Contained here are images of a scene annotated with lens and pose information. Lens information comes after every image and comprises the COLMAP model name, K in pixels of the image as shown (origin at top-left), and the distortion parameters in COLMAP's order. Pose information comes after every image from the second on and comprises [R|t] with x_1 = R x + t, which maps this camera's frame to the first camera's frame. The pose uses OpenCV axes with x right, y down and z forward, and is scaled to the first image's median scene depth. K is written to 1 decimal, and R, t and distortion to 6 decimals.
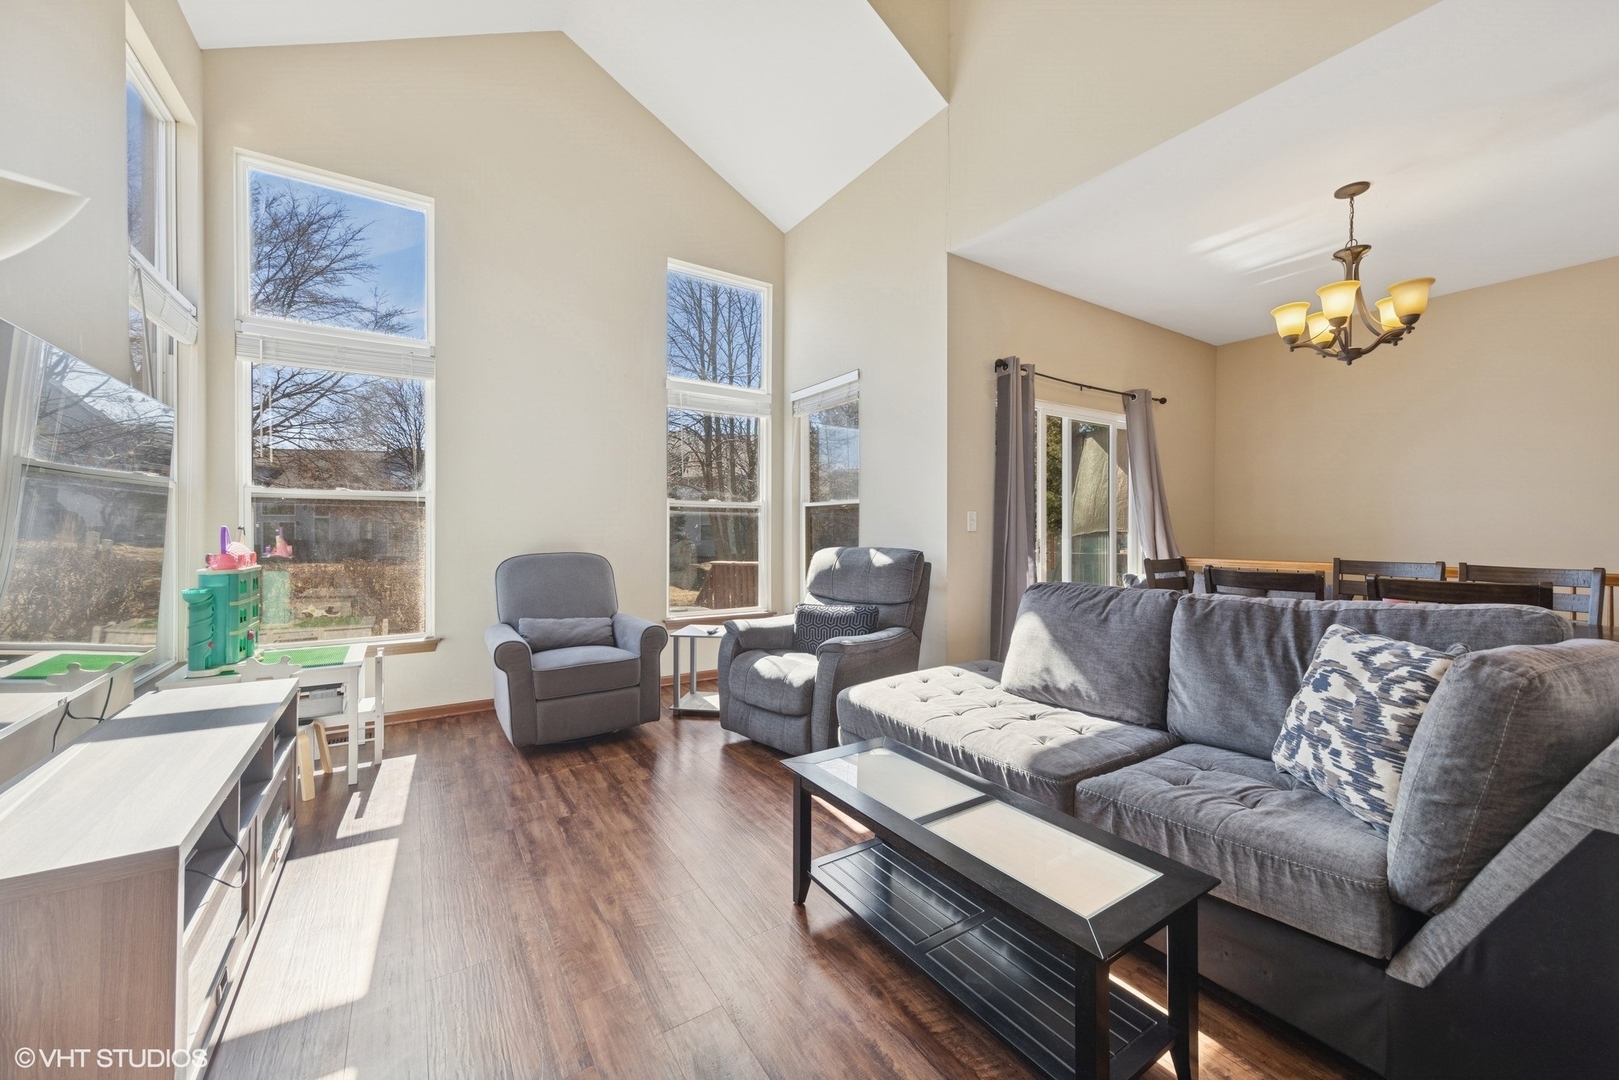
lens RADIAL K [[597.1, 0, 801.2], [0, 597.1, 528.4], [0, 0, 1]] dist [0.002040, -0.000011]
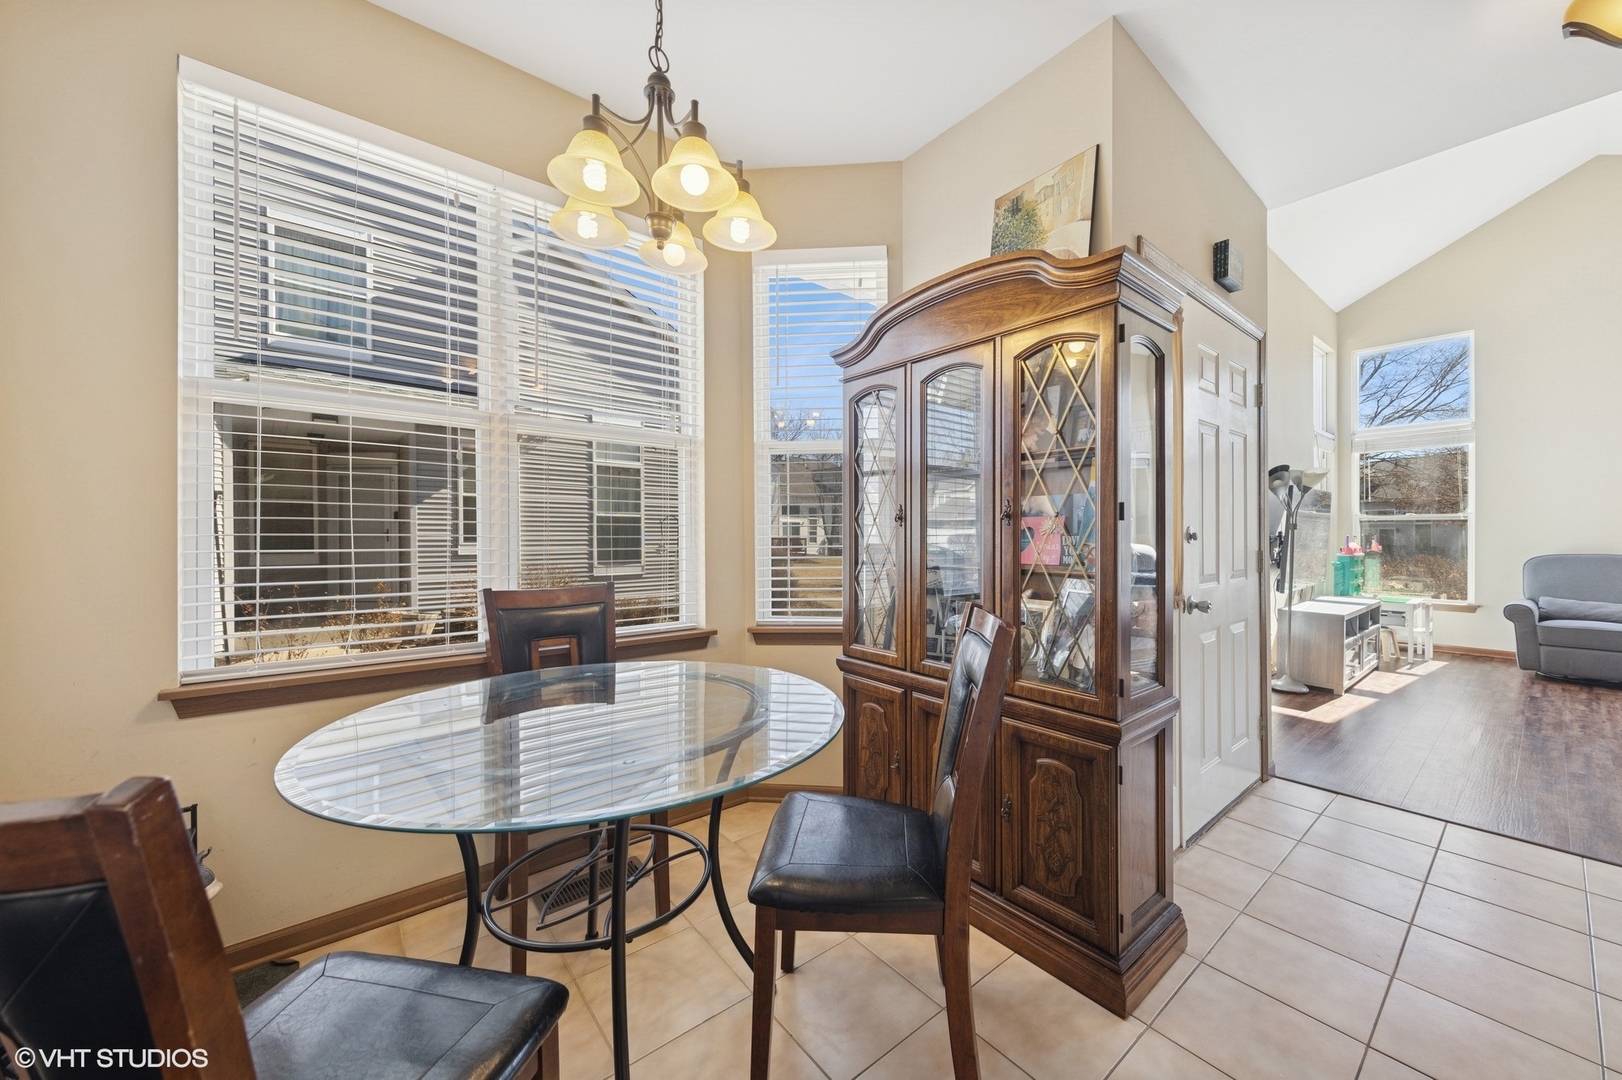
lens RADIAL K [[598.2, 0, 807.2], [0, 598.2, 537.7], [0, 0, 1]] dist [0.002040, -0.000011]
pose [[0.089540, 0.003654, -0.995977, 0.899255], [0.000771, 0.999993, 0.003738, -0.003777], [0.995983, -0.001103, 0.089537, -1.005660]]
